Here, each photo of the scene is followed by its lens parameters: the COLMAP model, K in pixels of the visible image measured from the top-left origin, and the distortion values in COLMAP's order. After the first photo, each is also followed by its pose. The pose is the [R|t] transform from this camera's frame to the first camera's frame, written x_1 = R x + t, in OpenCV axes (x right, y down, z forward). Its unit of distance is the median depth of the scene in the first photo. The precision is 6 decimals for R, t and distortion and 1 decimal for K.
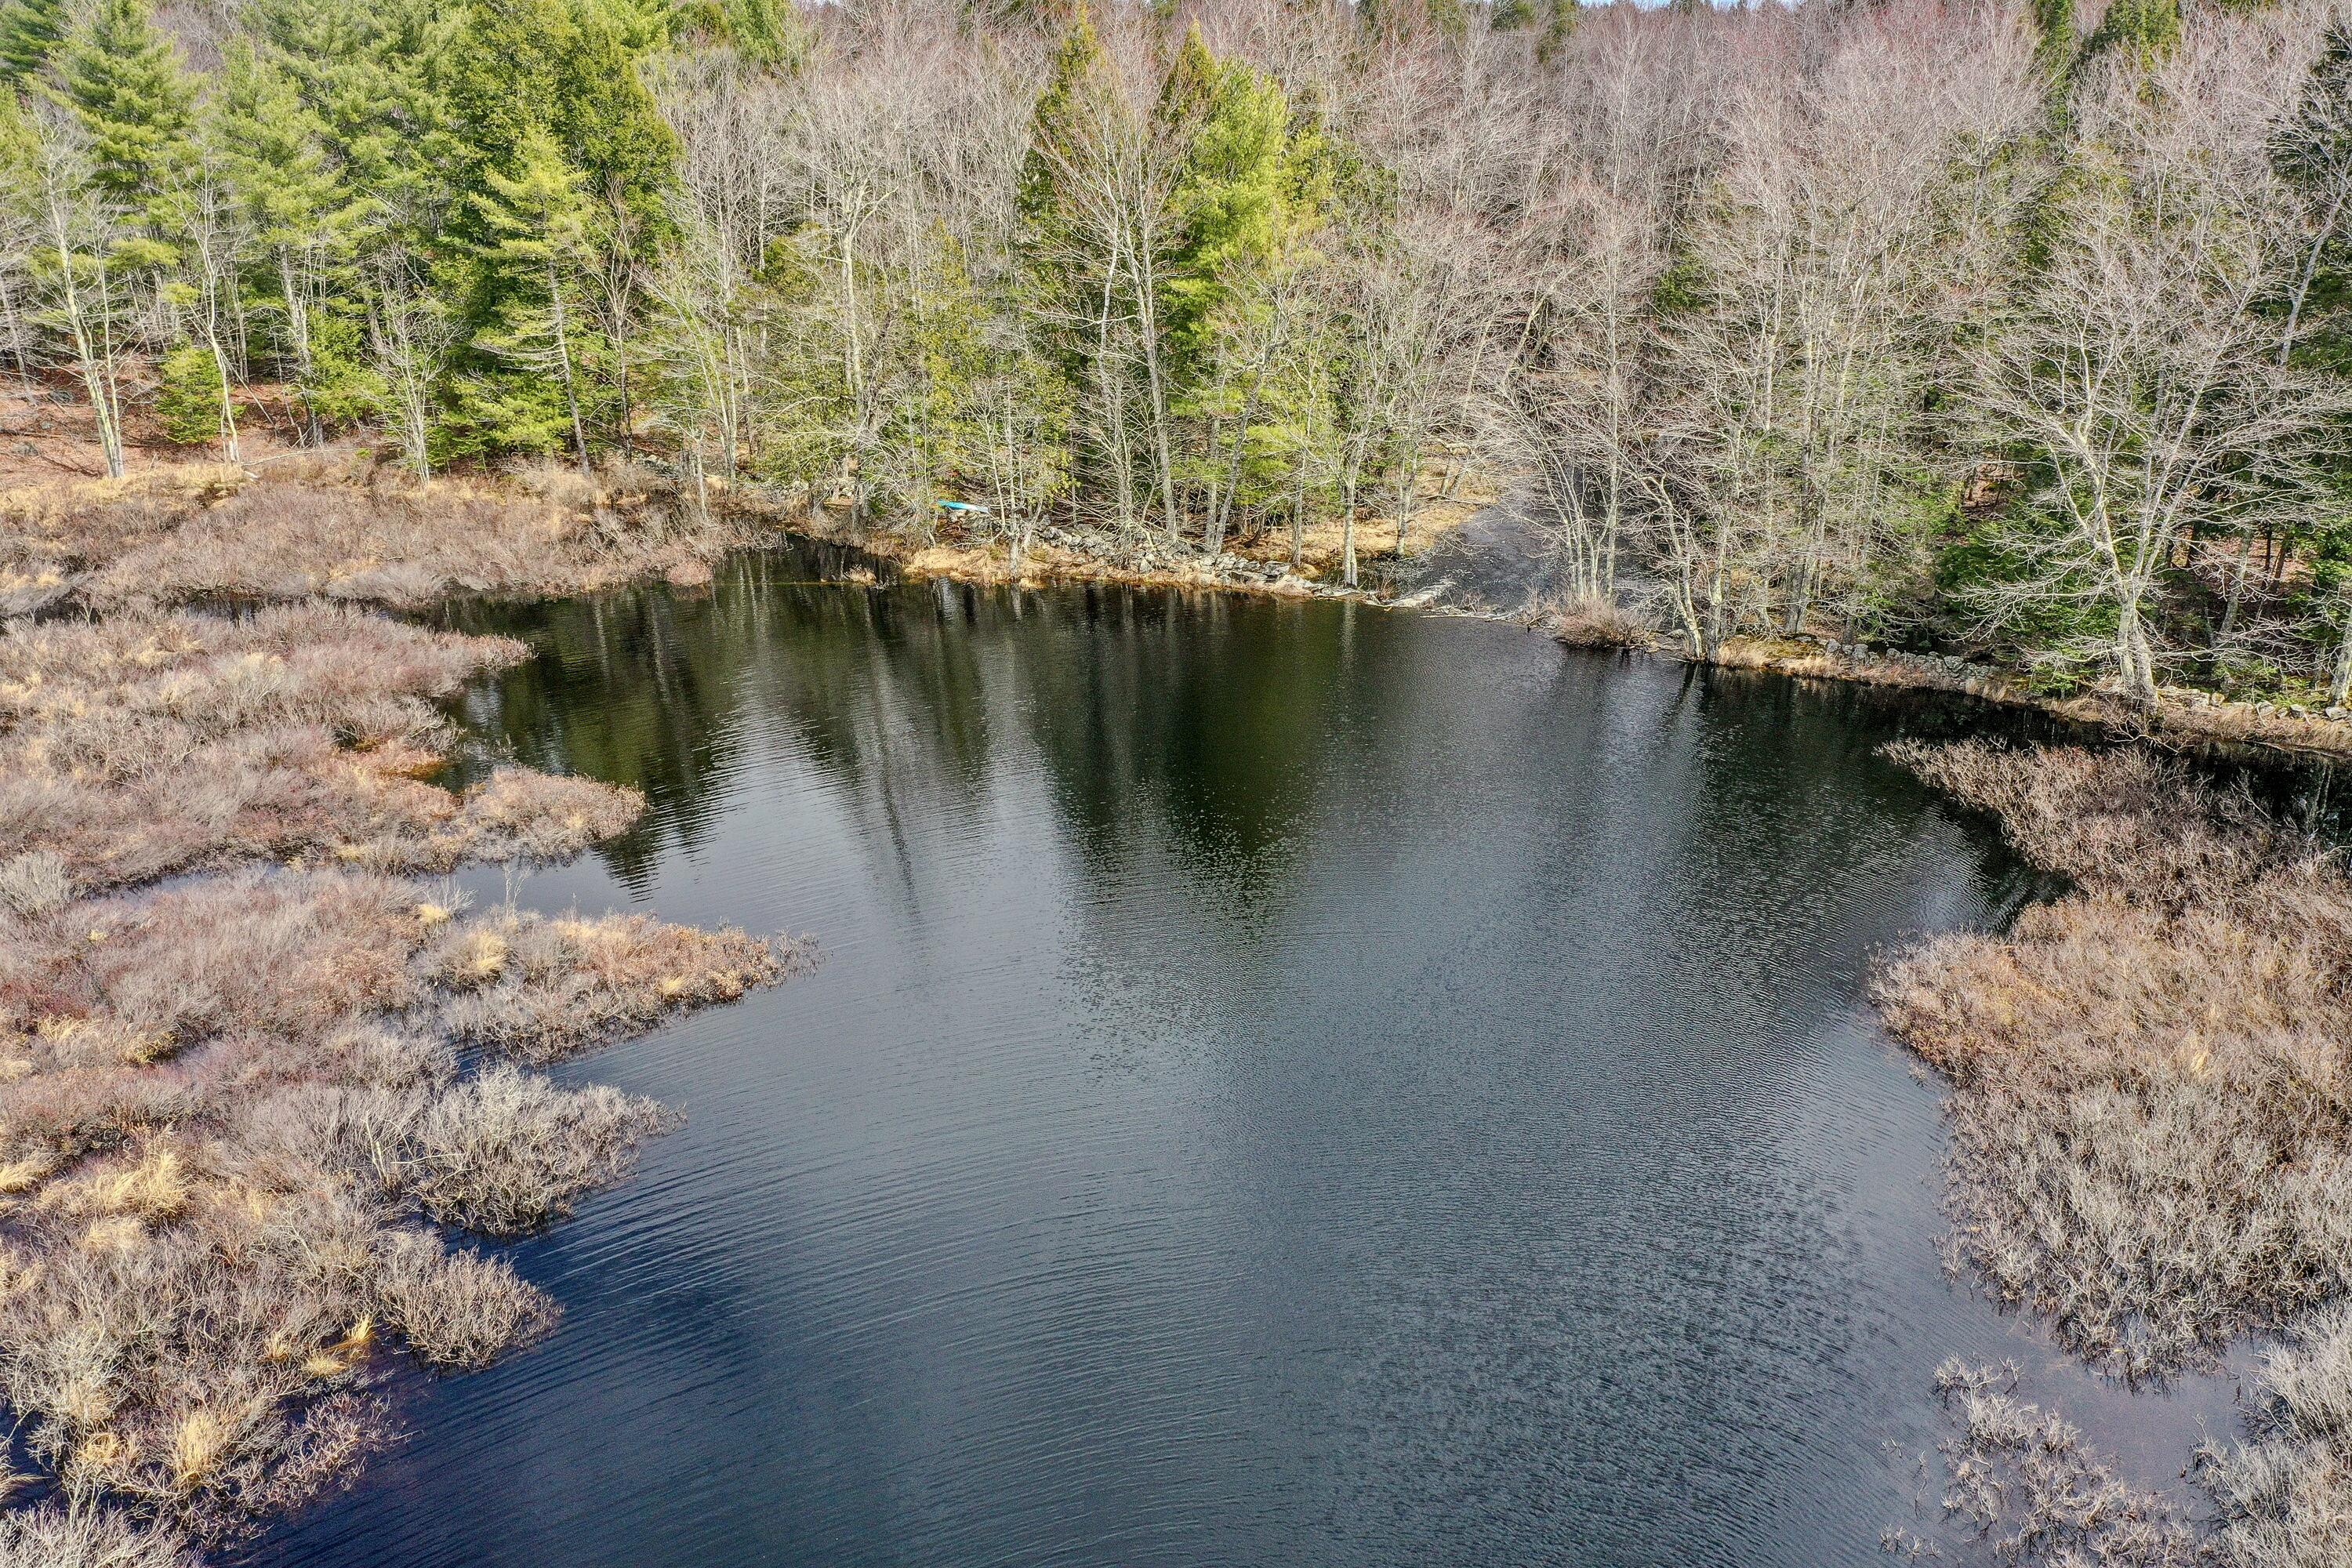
lens RADIAL K [[1846.8, 0, 1176.0], [0, 1846.8, 784.0], [0, 0, 1]] dist [0.004287, 0.001612]
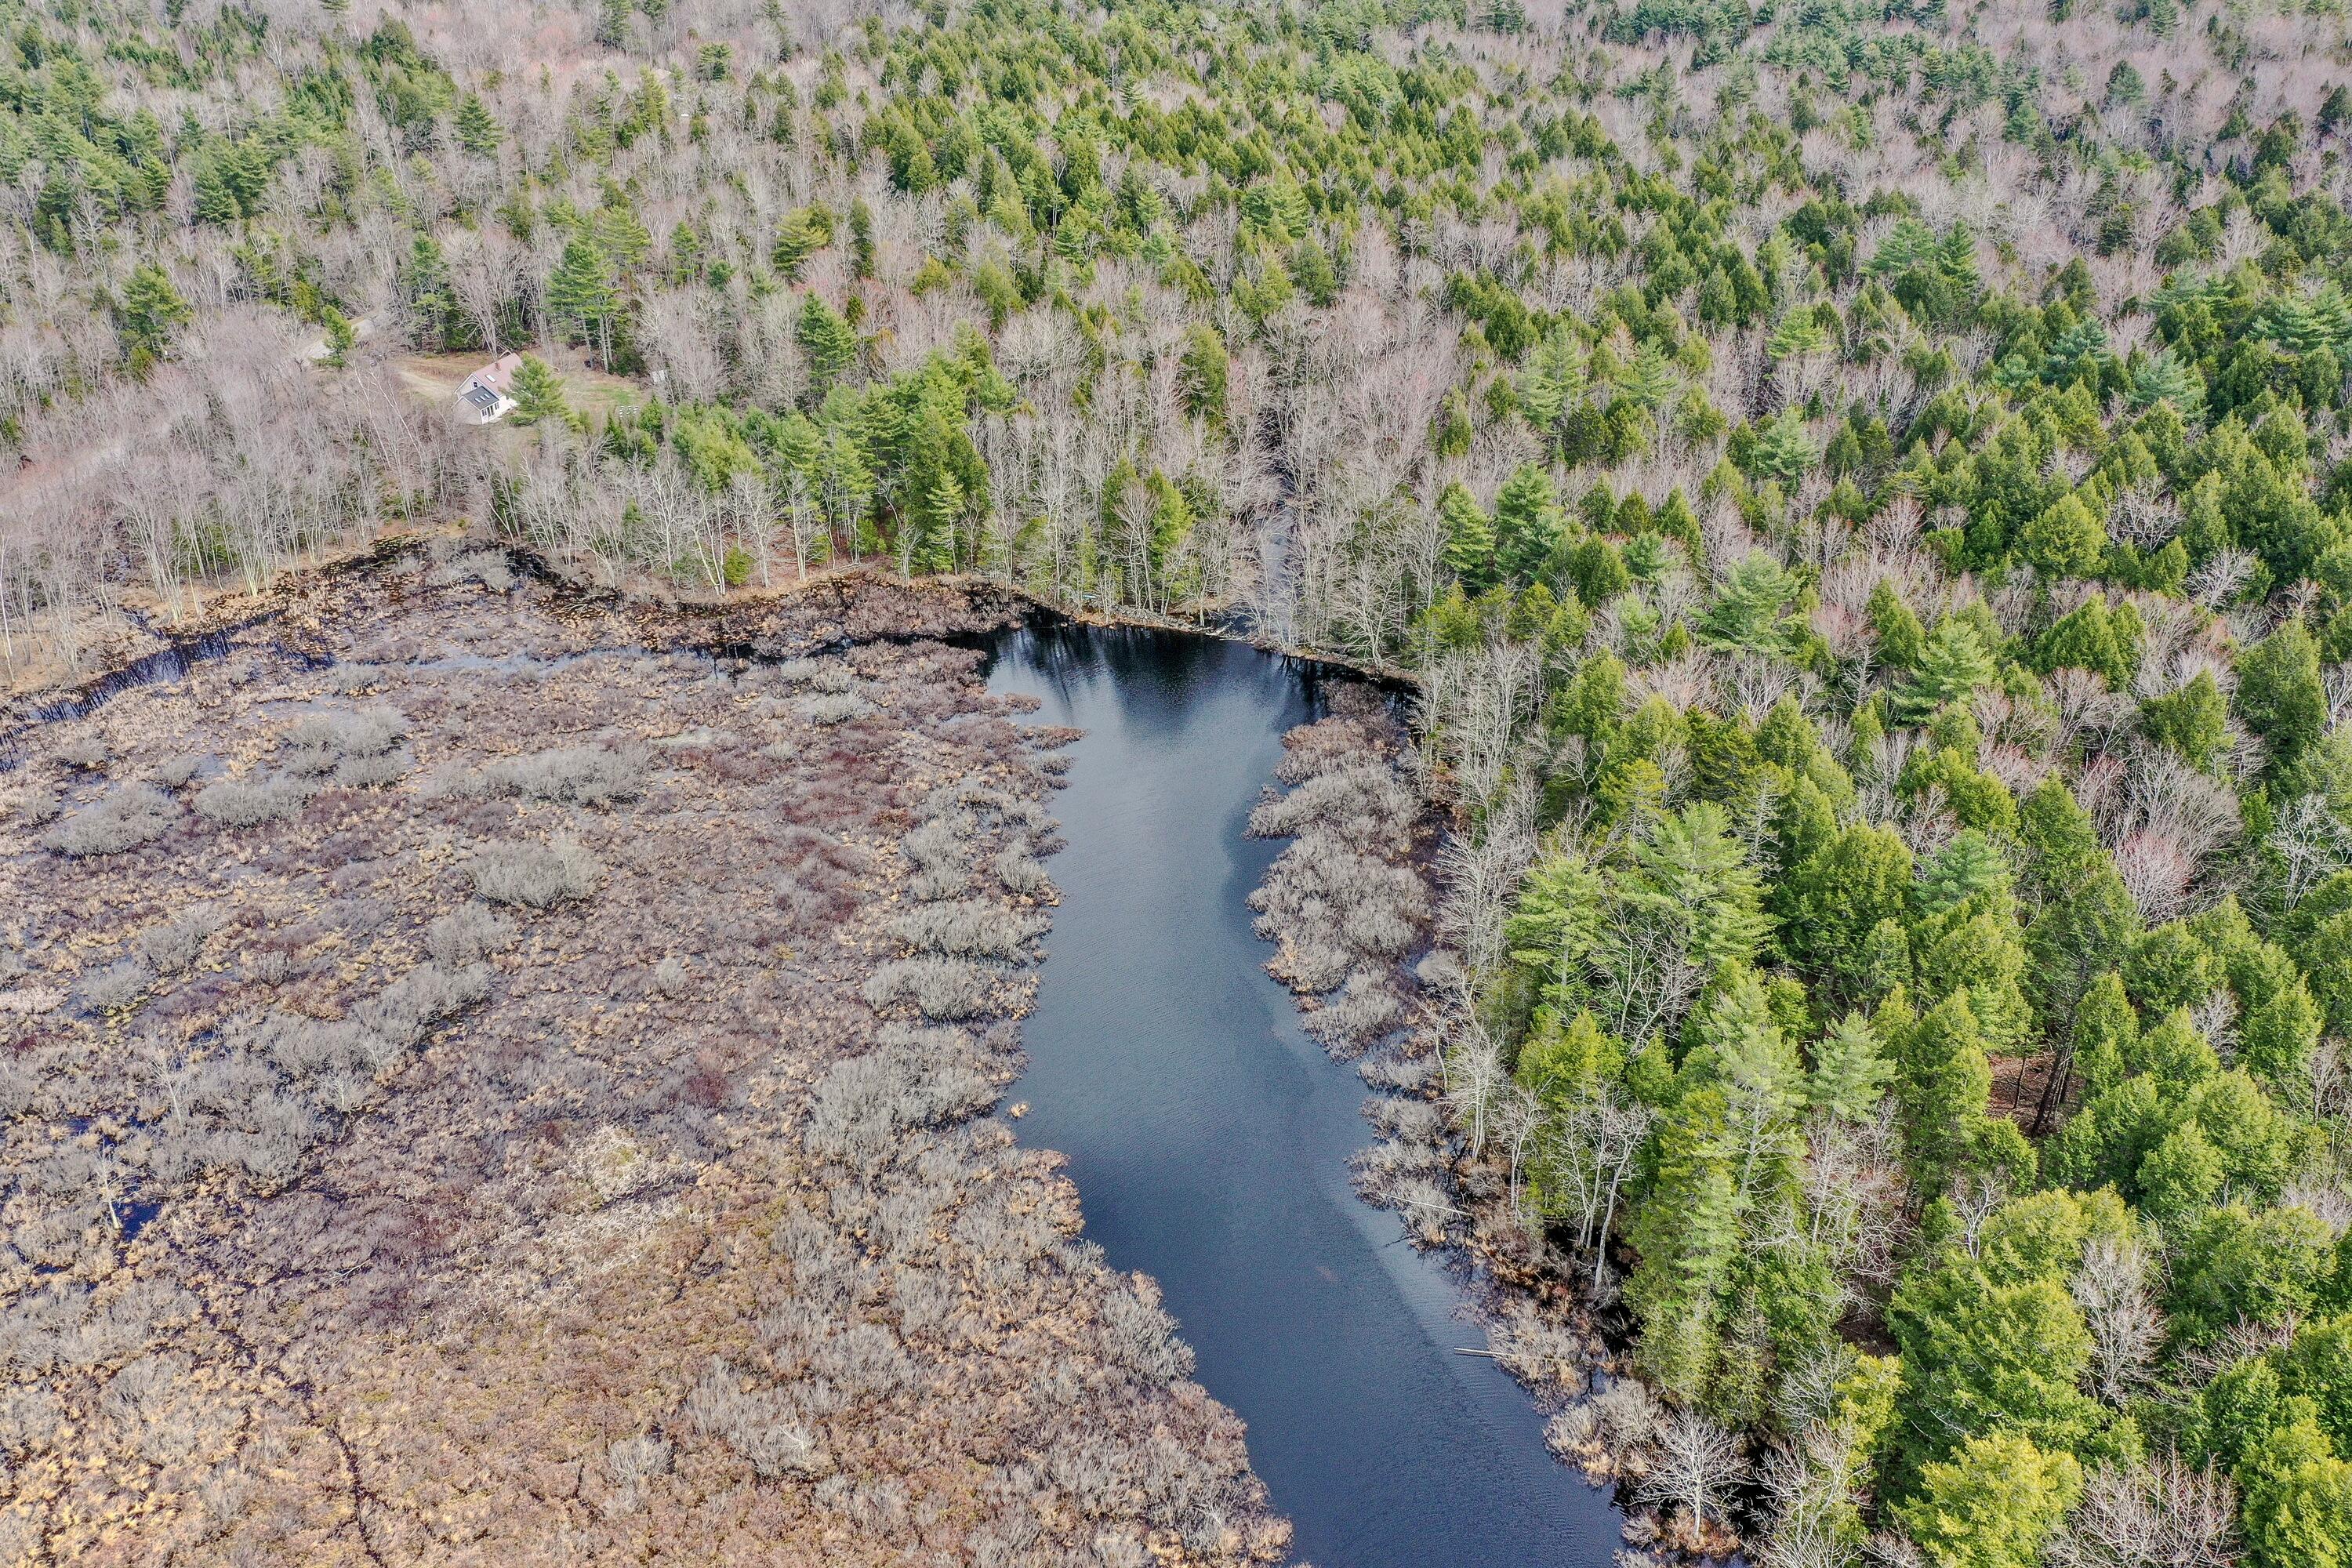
lens RADIAL K [[1846.8, 0, 1176.0], [0, 1846.8, 784.0], [0, 0, 1]] dist [0.004287, 0.001612]
pose [[0.997531, -0.017198, 0.068082, -0.201573], [0.010207, 0.994759, 0.101741, -0.163038], [-0.069475, -0.100795, 0.992479, -2.561349]]
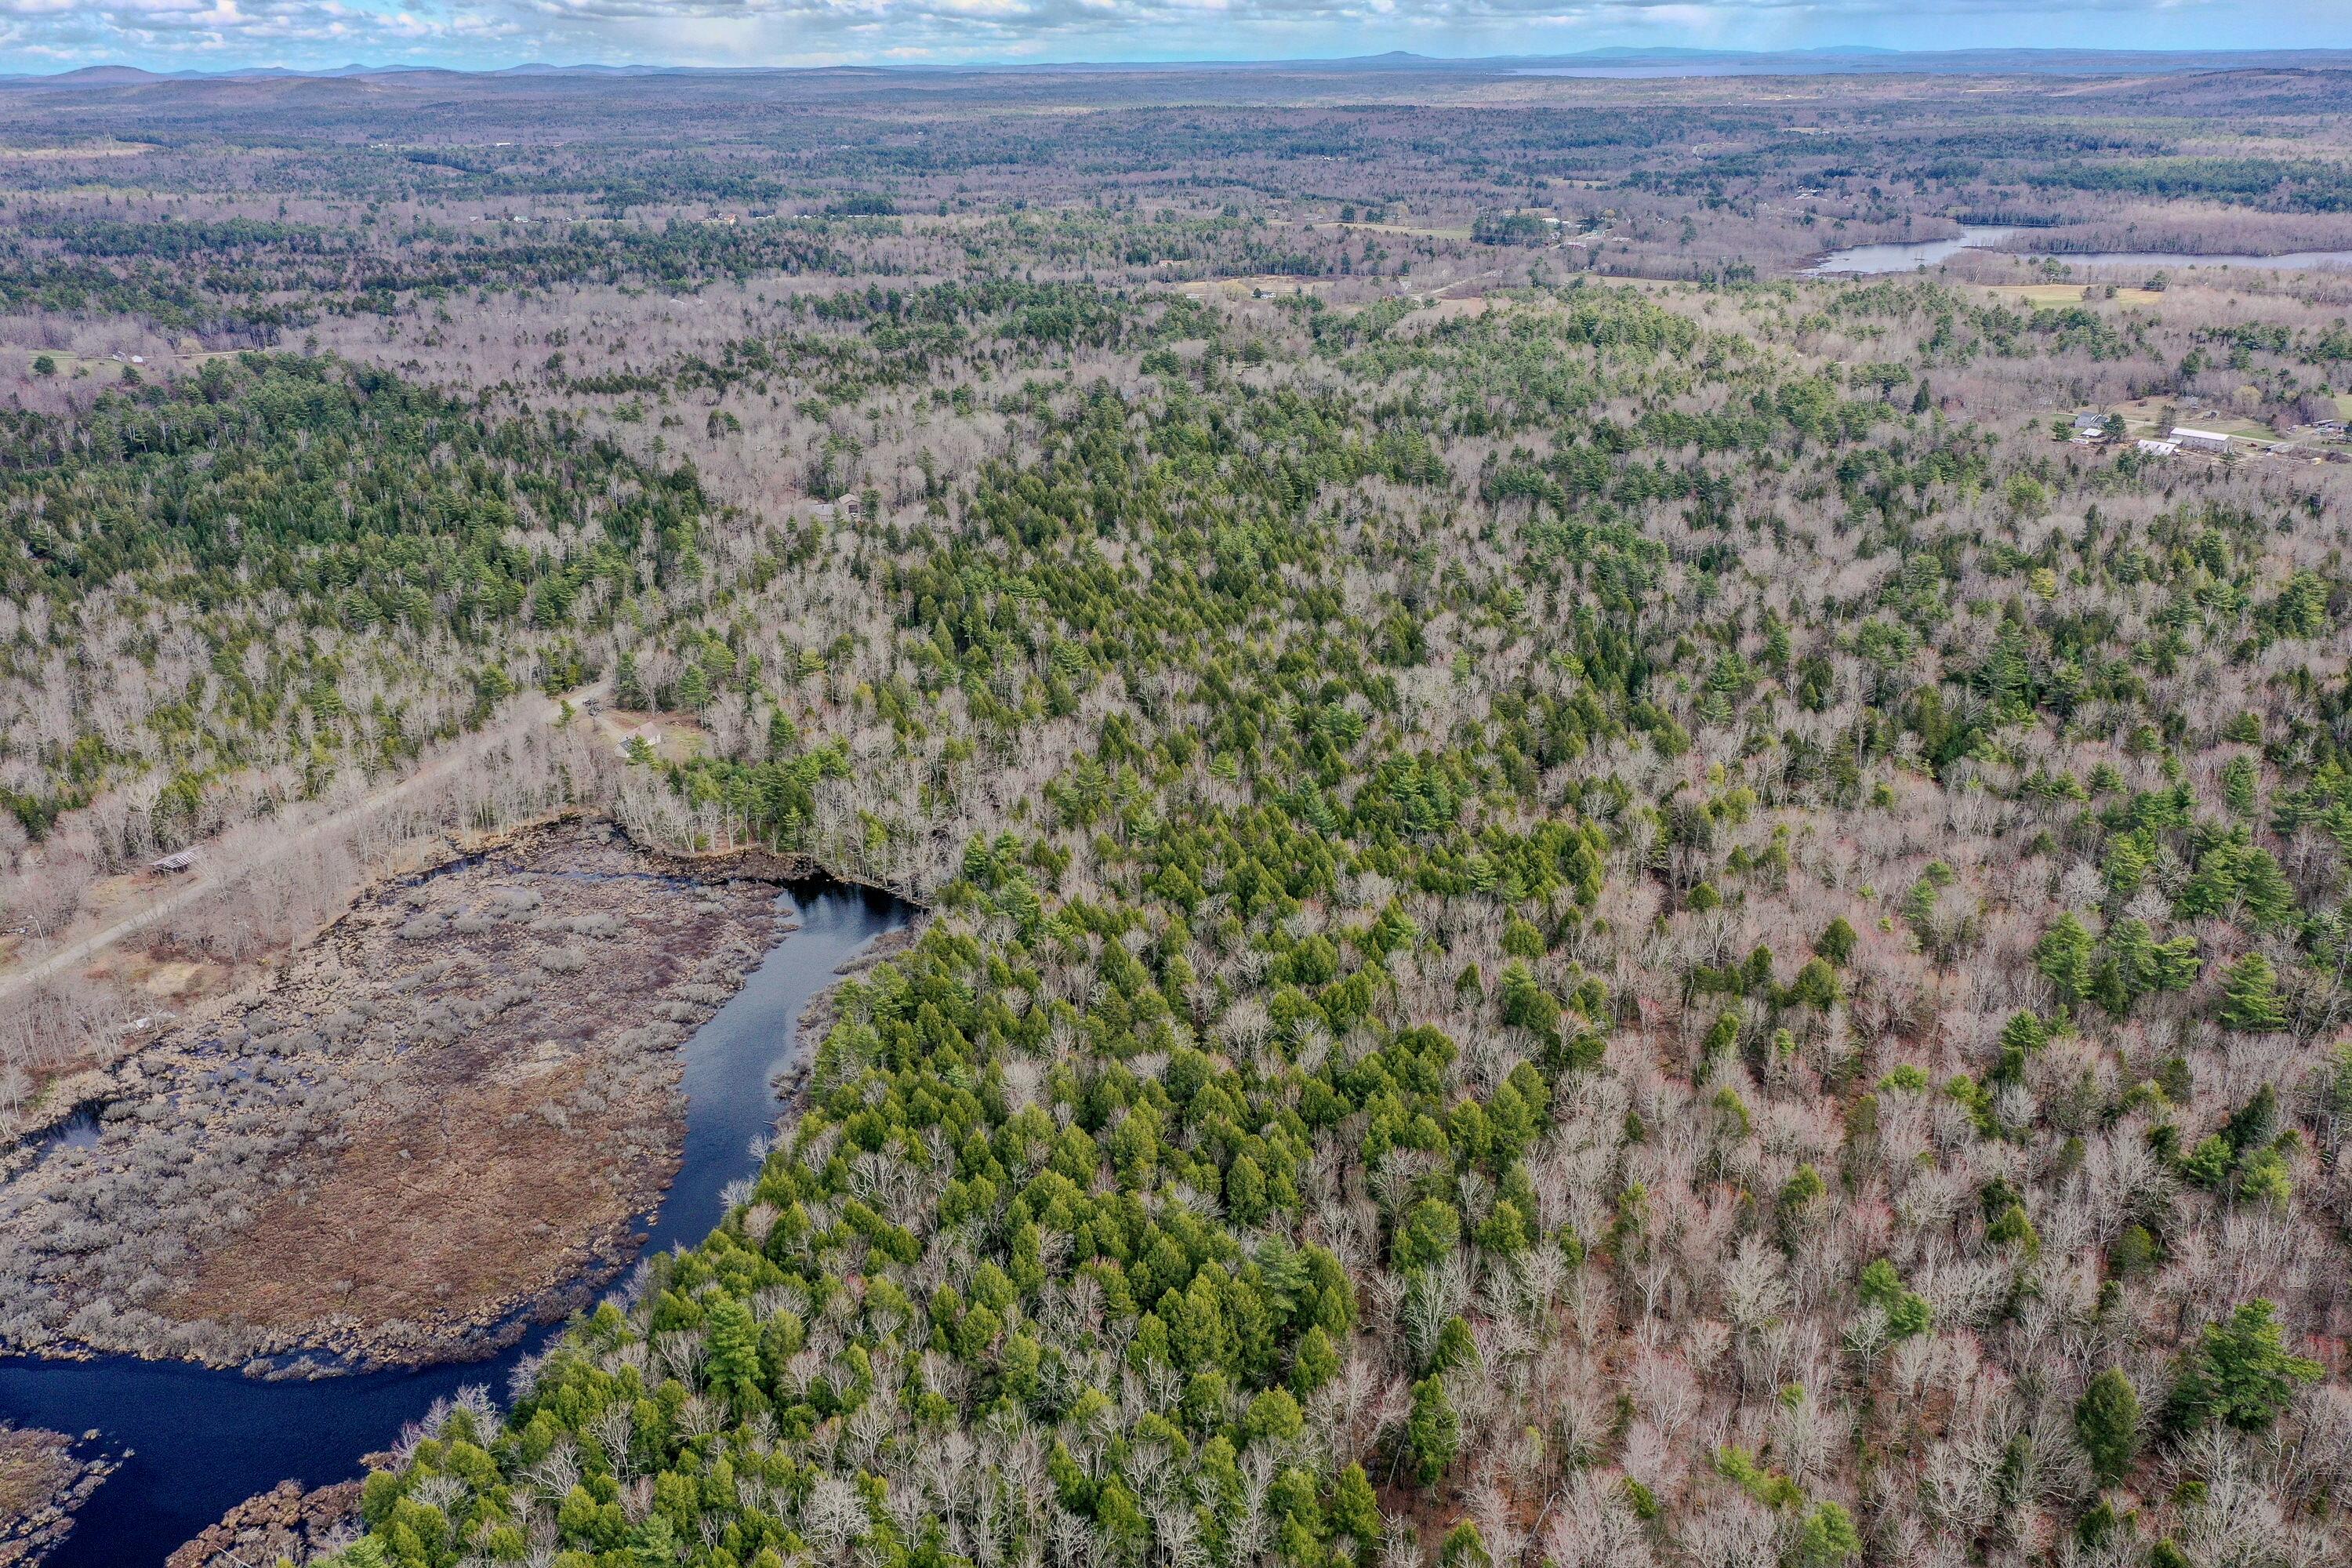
lens RADIAL K [[1844.0, 0, 1176.6], [0, 1844.0, 802.9], [0, 0, 1]] dist [0.004020, 0.003540]
pose [[0.991292, 0.065826, -0.114053, 2.173477], [-0.066757, 0.997760, -0.004356, -0.500544], [0.113511, 0.011932, 0.993465, -6.651637]]
